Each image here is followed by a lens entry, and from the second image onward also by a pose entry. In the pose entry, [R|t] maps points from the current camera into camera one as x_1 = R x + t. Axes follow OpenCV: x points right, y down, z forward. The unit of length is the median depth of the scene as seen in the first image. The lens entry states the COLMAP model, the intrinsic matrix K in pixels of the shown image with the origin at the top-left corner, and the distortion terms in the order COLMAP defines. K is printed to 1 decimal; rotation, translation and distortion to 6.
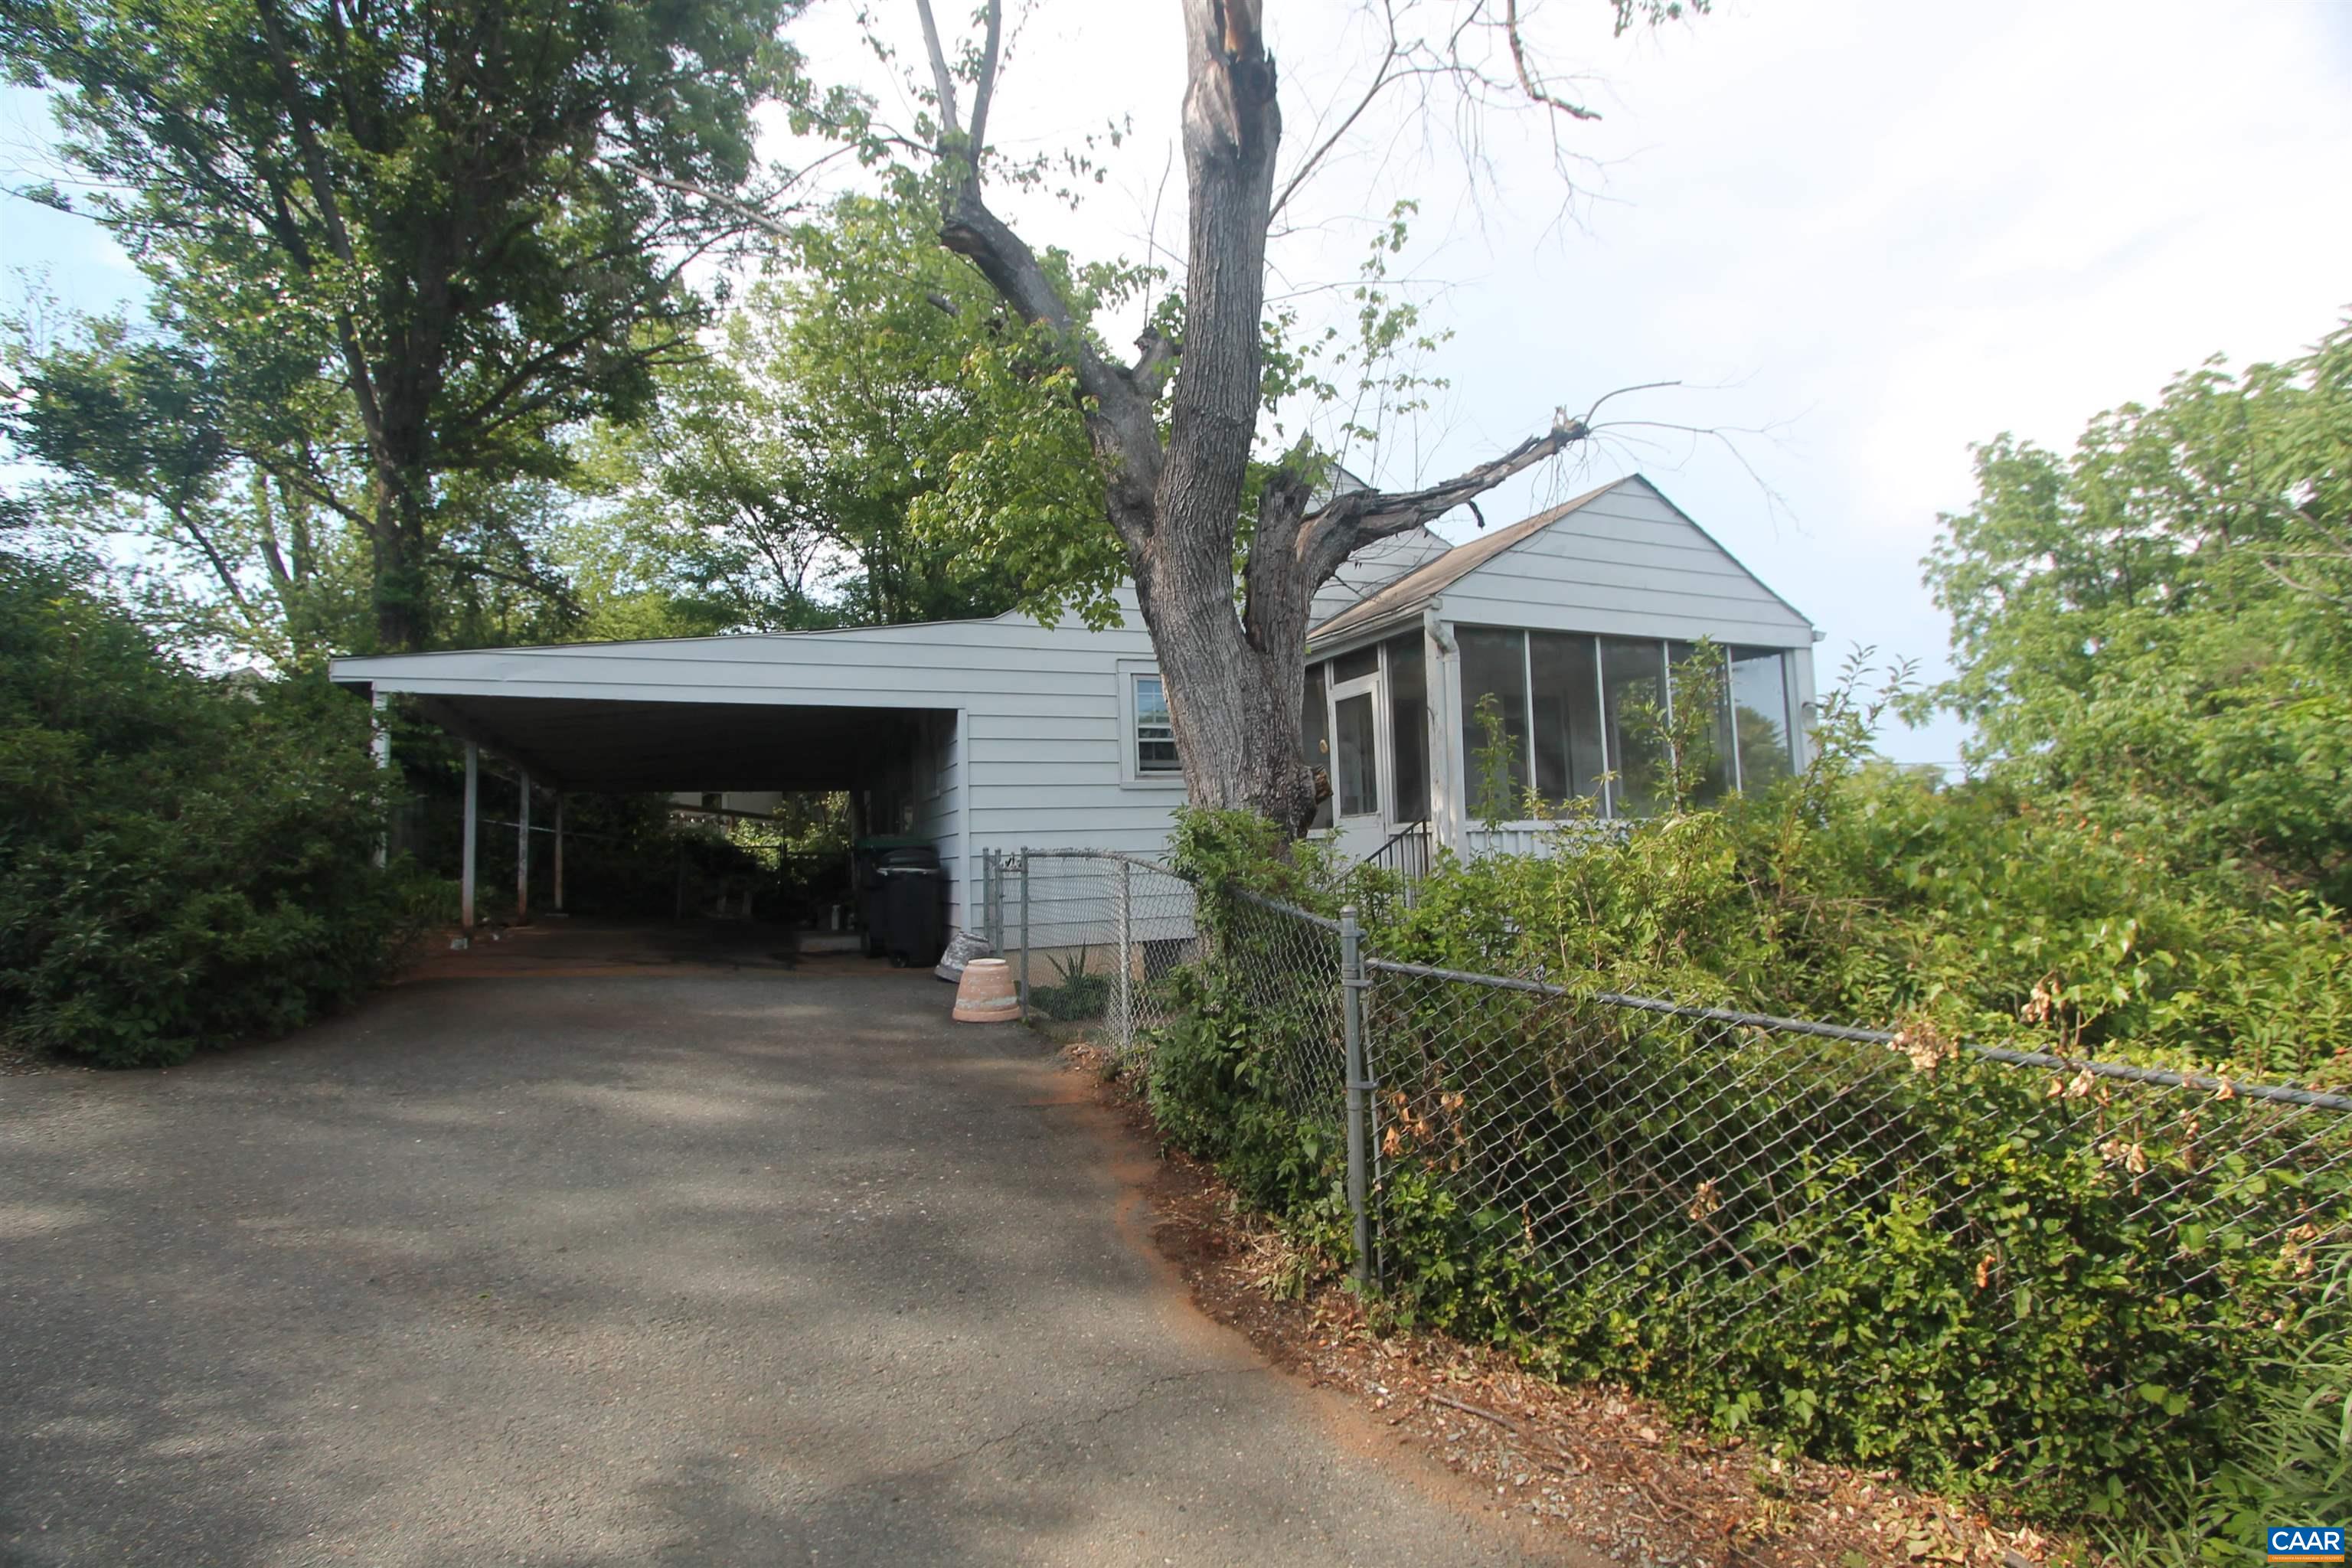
lens RADIAL K [[1085.5, 0, 1183.2], [0, 1085.5, 776.9], [0, 0, 1]] dist [-0.014143, 0.000475]
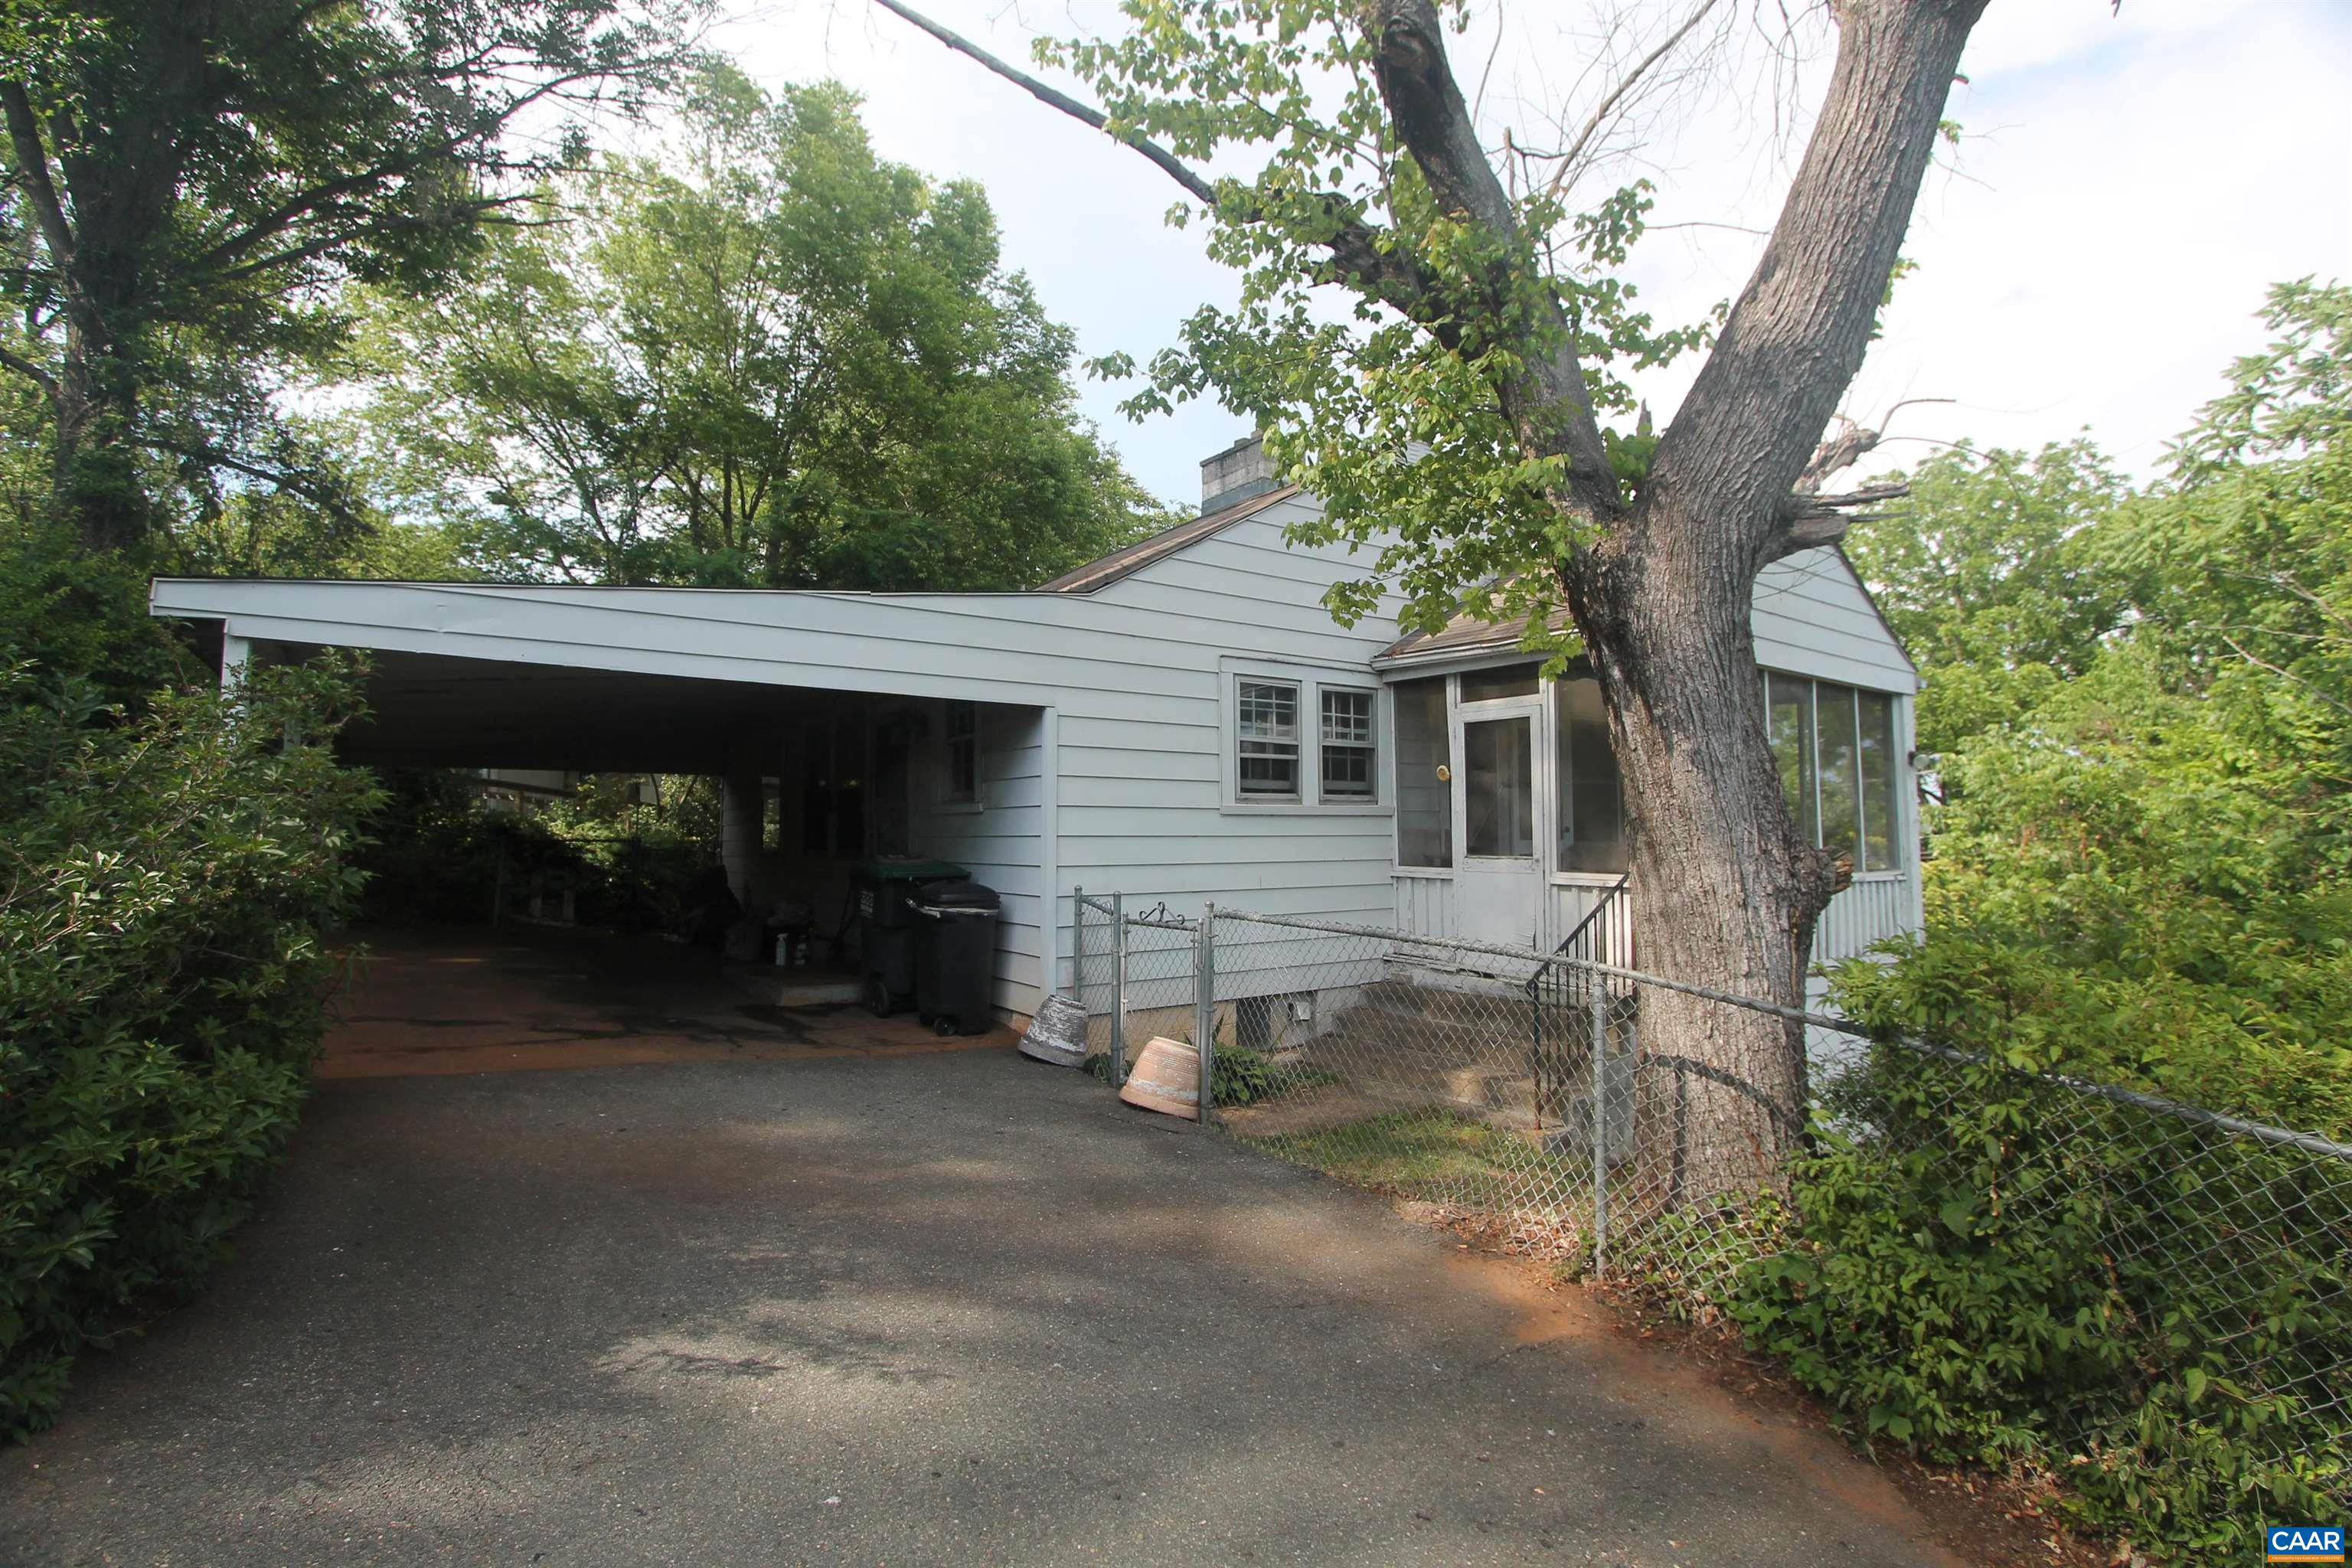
lens RADIAL K [[1085.5, 0, 1180.3], [0, 1085.5, 780.1], [0, 0, 1]] dist [-0.014143, 0.000475]
pose [[0.973638, 0.046537, 0.223303, -0.207713], [-0.051258, 0.998567, 0.015392, -0.019713], [-0.222266, -0.026432, 0.974628, 0.159333]]
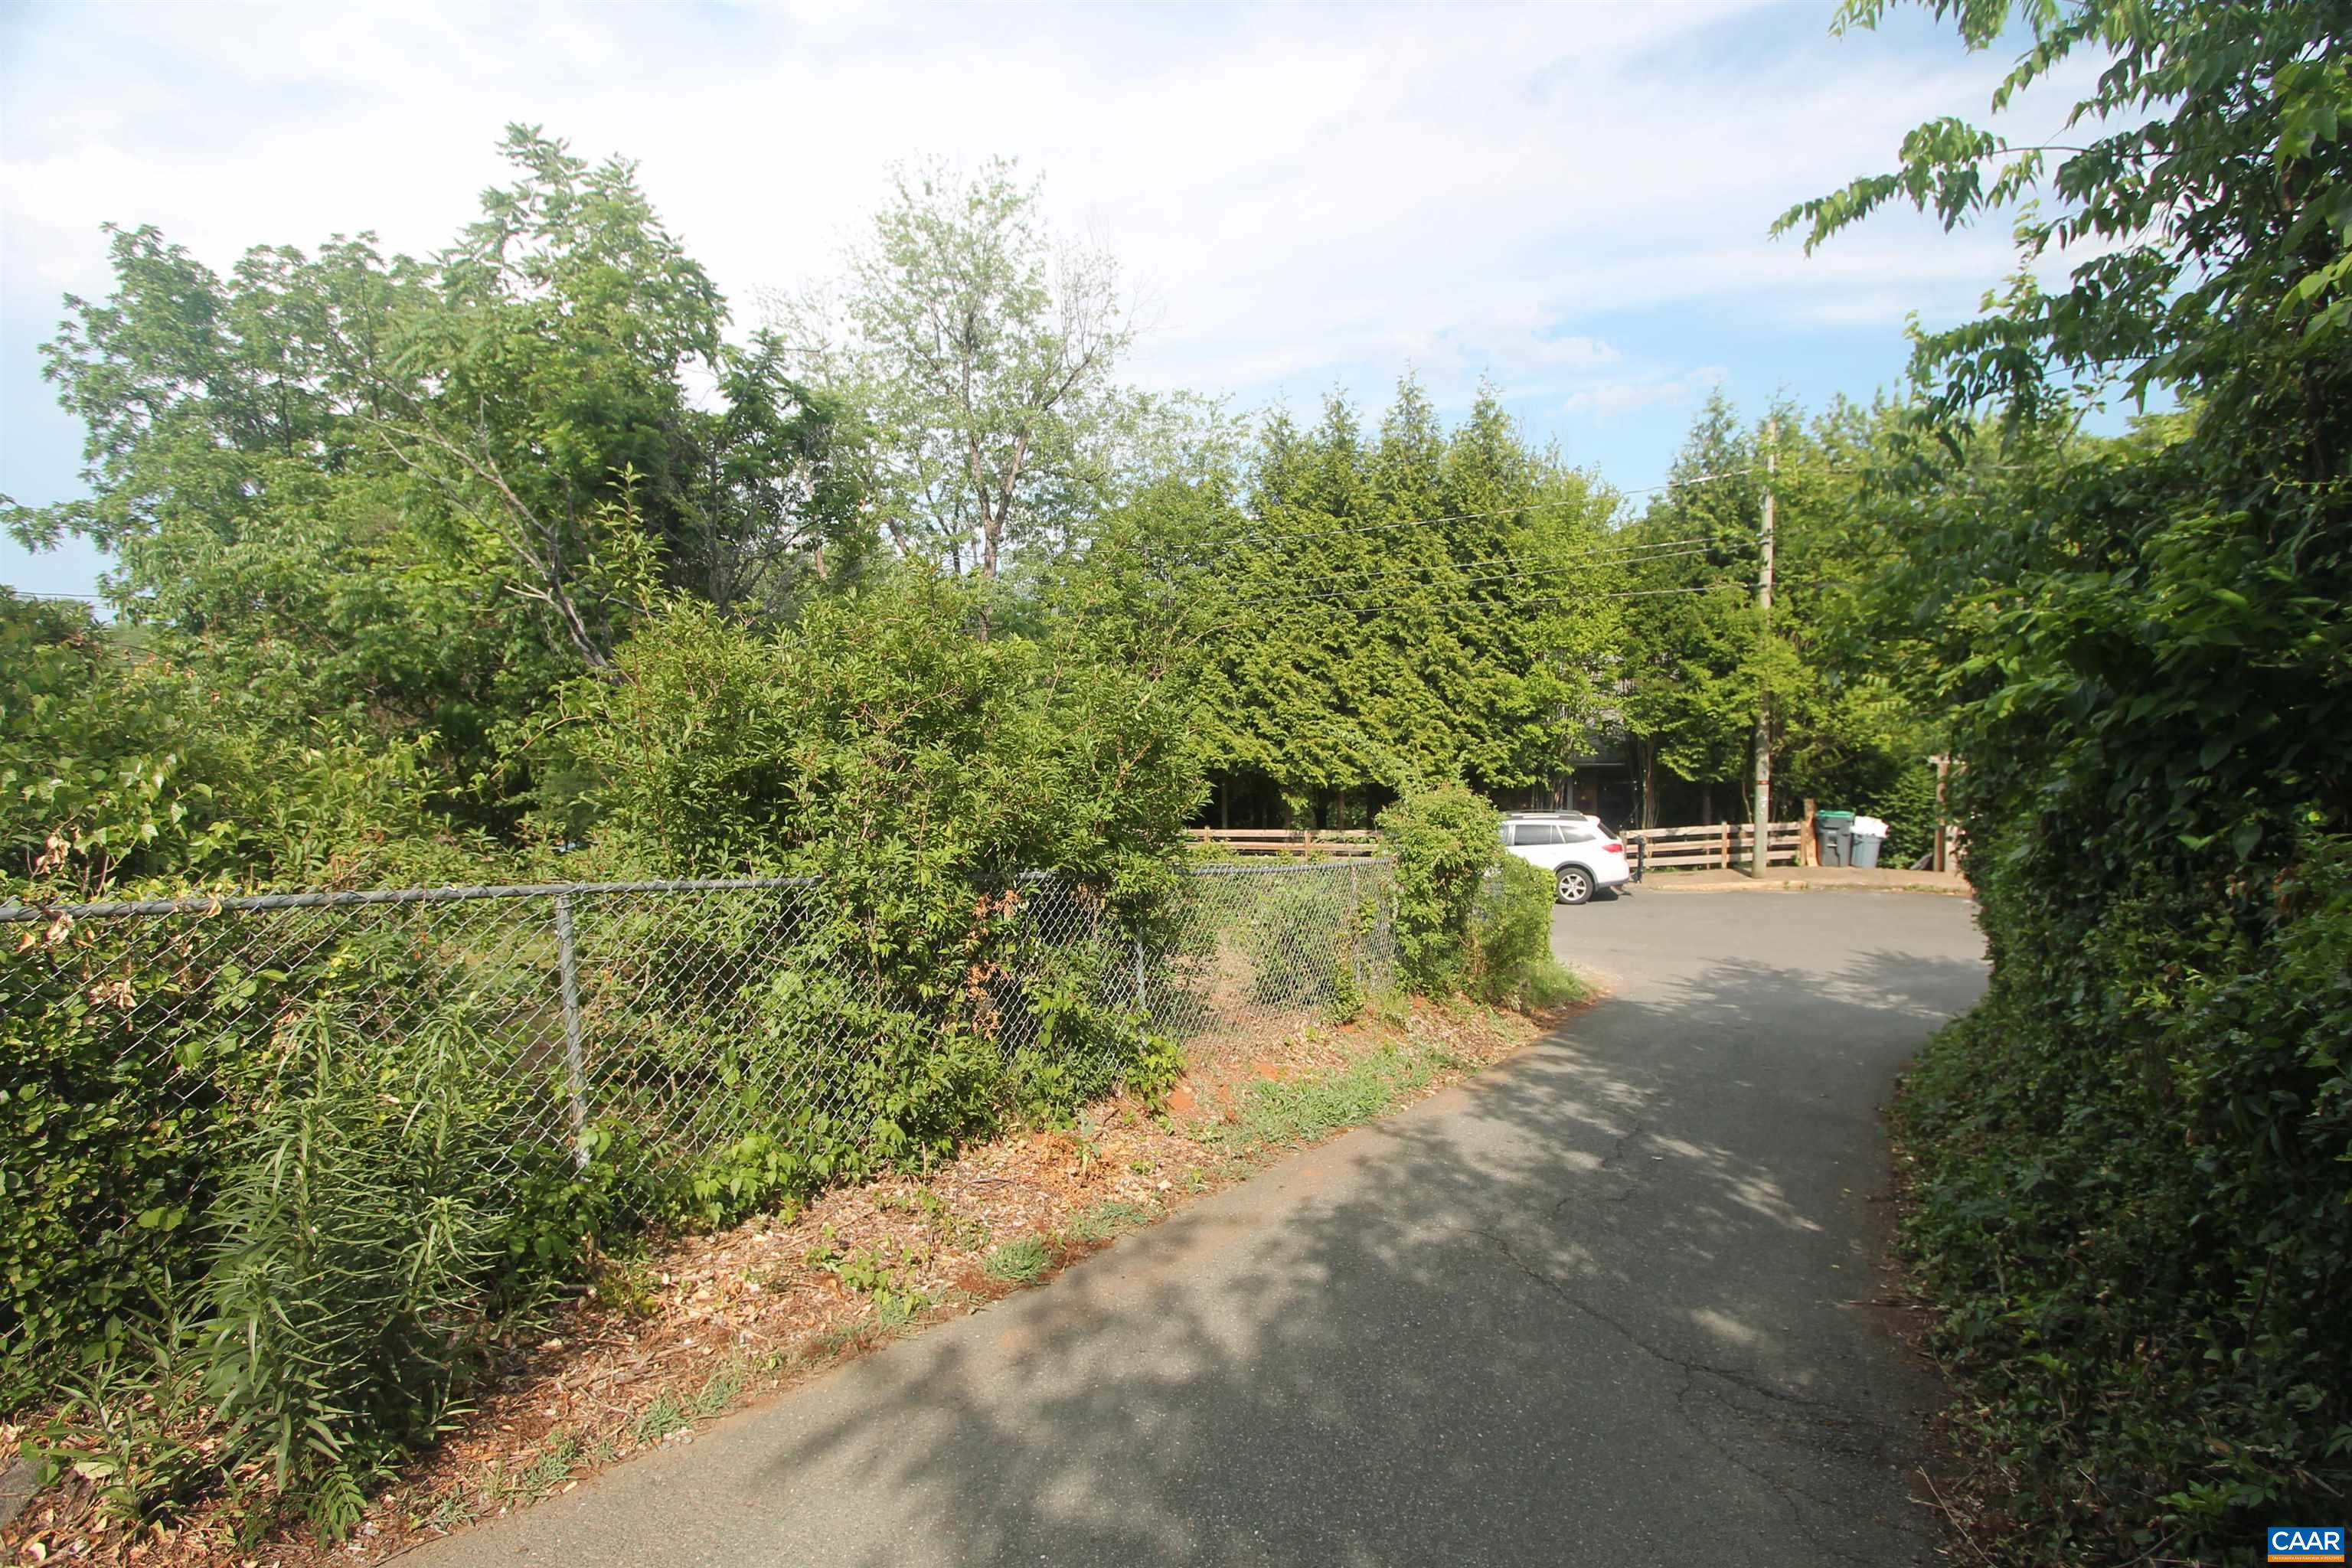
lens RADIAL K [[1085.5, 0, 1177.5], [0, 1085.5, 776.7], [0, 0, 1]] dist [-0.014143, 0.000475]
pose [[0.190615, -0.074873, 0.978805, 0.051604], [-0.057203, 0.994546, 0.087217, 0.008064], [-0.979997, -0.072616, 0.185292, -0.037095]]
